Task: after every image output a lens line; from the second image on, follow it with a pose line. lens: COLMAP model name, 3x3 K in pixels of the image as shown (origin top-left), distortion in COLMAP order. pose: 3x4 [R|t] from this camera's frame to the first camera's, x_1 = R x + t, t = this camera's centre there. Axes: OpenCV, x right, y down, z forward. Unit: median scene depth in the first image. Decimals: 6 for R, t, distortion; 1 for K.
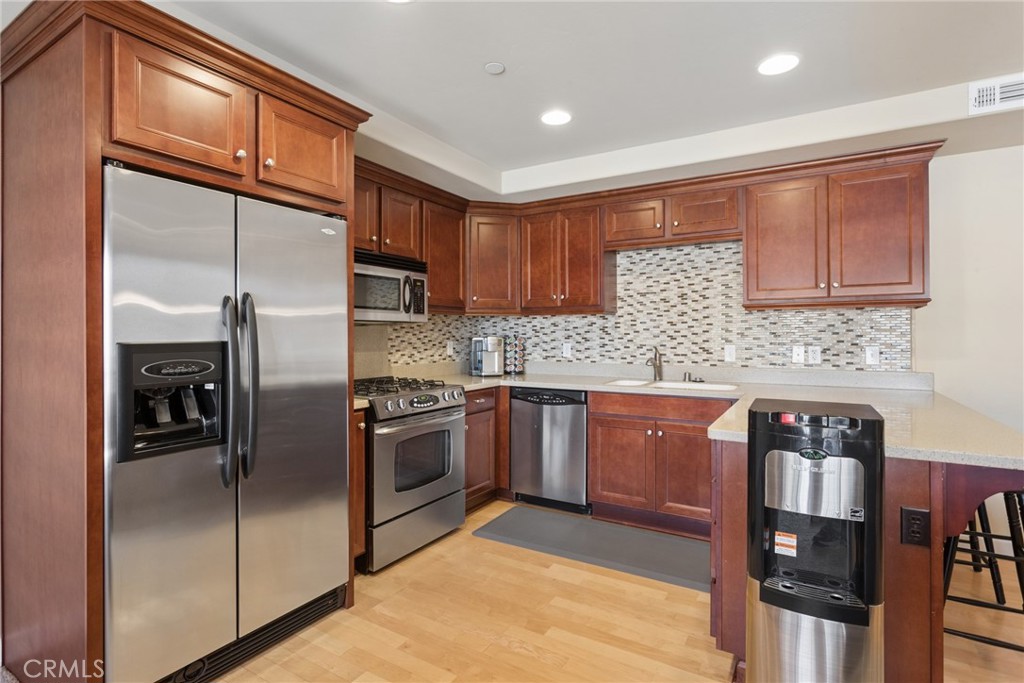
lens RADIAL K [[501.8, 0, 513.6], [0, 501.8, 334.6], [0, 0, 1]] dist [-0.014033, 0.008171]
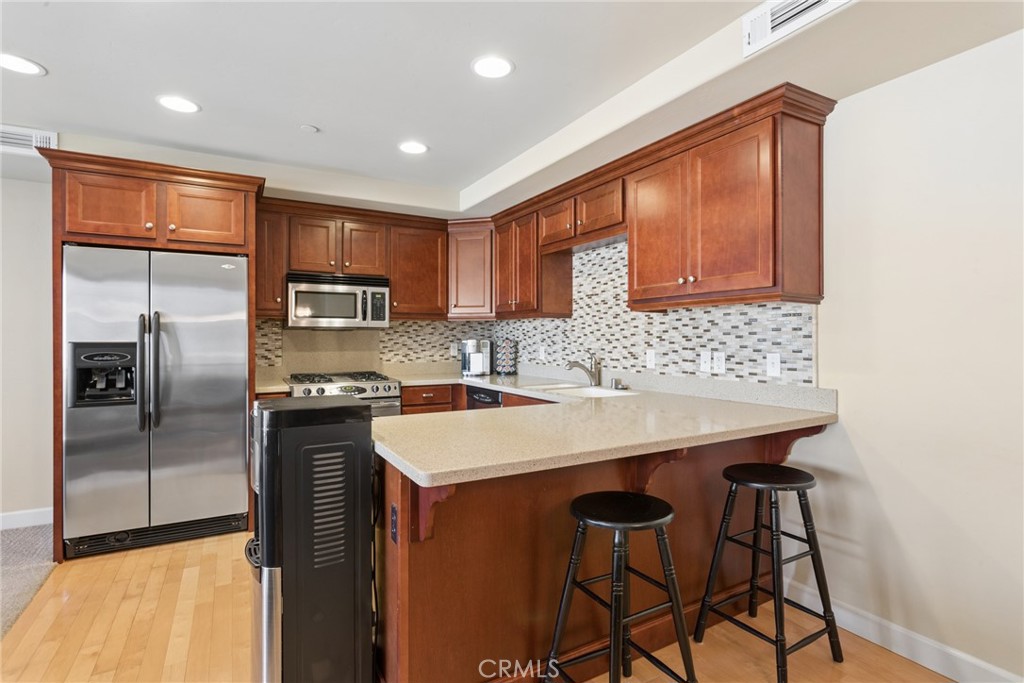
lens RADIAL K [[501.8, 0, 512.5], [0, 501.8, 337.0], [0, 0, 1]] dist [-0.014033, 0.008171]
pose [[0.869217, 0.000673, -0.494431, 0.649230], [-0.000975, 0.999999, -0.000353, -0.001258], [0.494430, 0.000789, 0.869217, 0.092289]]
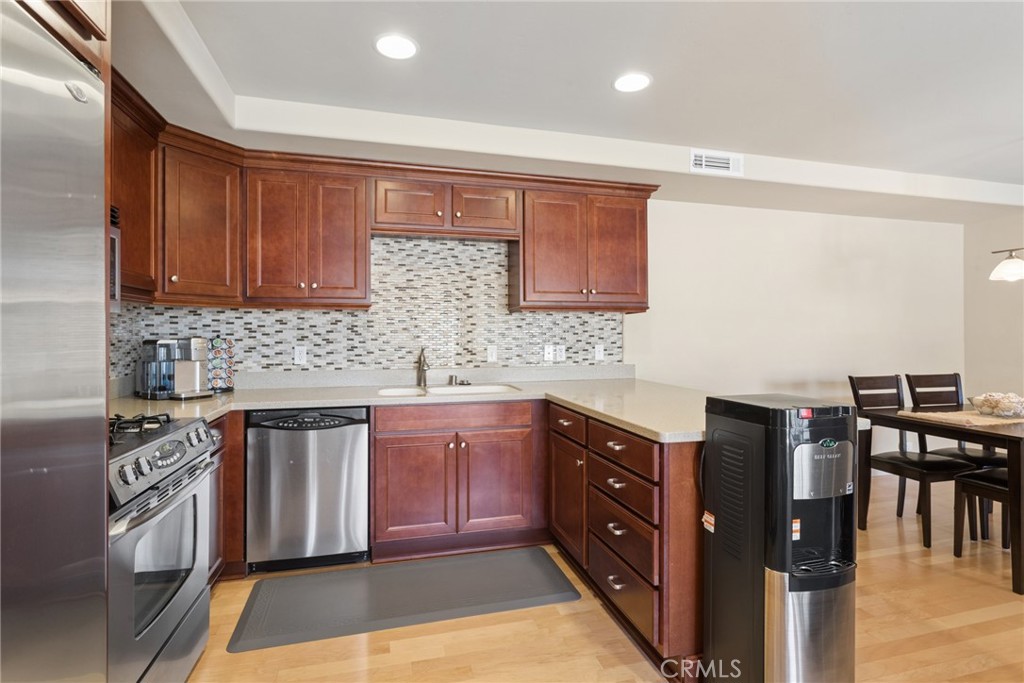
lens RADIAL K [[501.8, 0, 512.6], [0, 501.8, 332.5], [0, 0, 1]] dist [-0.014033, 0.008171]
pose [[0.694730, 0.002934, 0.719264, -0.254498], [0.000589, 0.999989, -0.004649, -0.000118], [-0.719270, 0.003653, 0.694721, 0.270237]]
